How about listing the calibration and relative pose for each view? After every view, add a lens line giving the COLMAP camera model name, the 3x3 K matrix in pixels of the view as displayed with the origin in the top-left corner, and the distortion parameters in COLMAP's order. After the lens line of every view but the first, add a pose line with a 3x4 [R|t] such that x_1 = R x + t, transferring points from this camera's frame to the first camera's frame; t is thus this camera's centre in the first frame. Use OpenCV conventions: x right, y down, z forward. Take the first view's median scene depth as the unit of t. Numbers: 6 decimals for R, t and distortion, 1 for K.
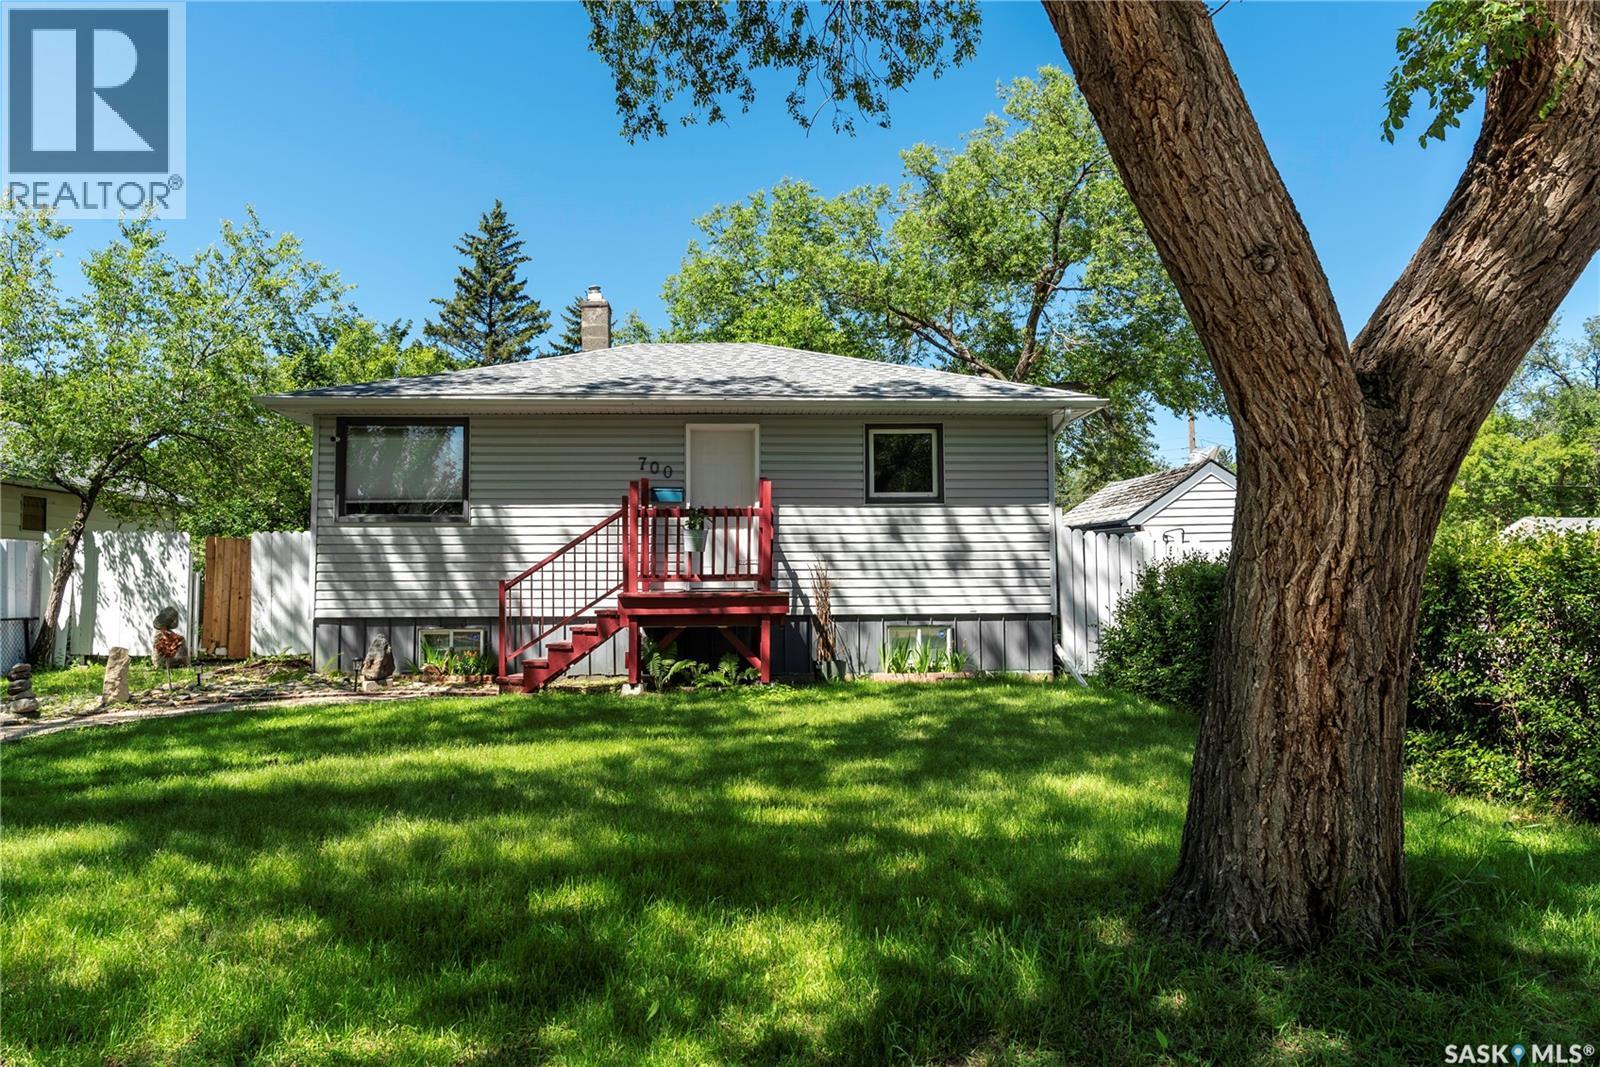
lens RADIAL K [[1007.0, 0, 771.4], [0, 1007.0, 513.4], [0, 0, 1]] dist [0.006574, -0.000037]
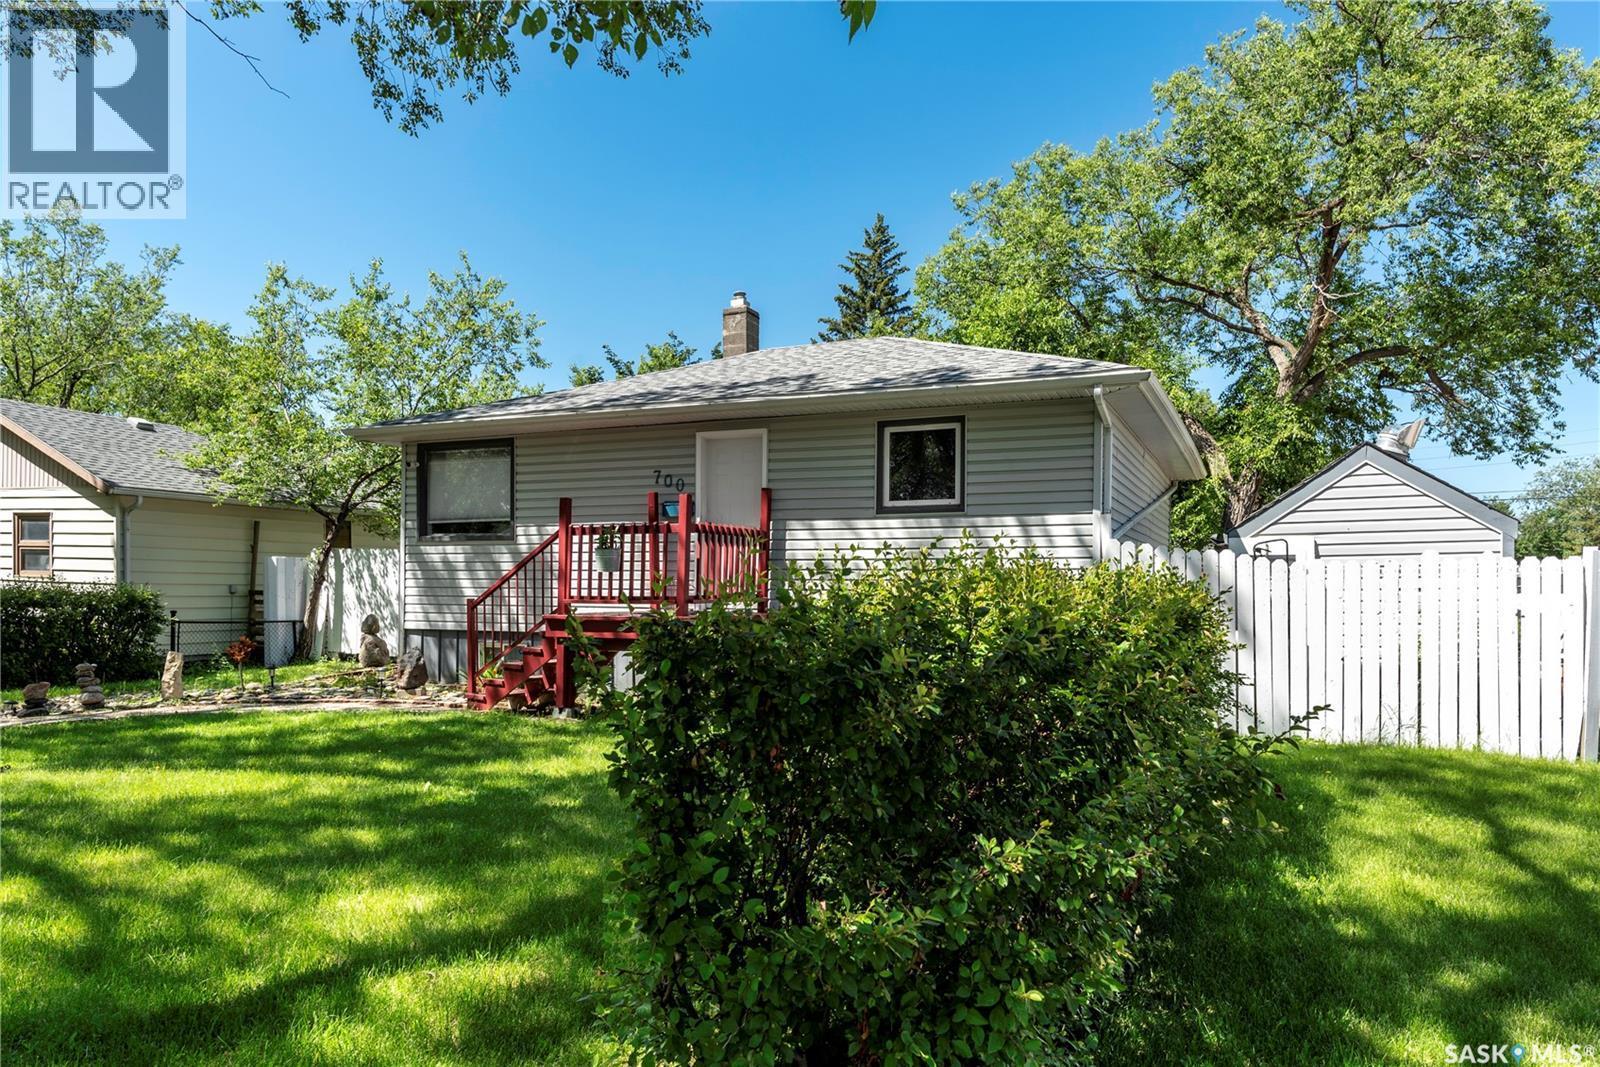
lens RADIAL K [[1009.8, 0, 800.4], [0, 1009.8, 568.7], [0, 0, 1]] dist [-0.002257, -0.000053]
pose [[0.905824, 0.002251, -0.423648, 0.397165], [0.016742, 0.999015, 0.041104, 0.000073], [0.423323, -0.044326, 0.904894, 0.188736]]
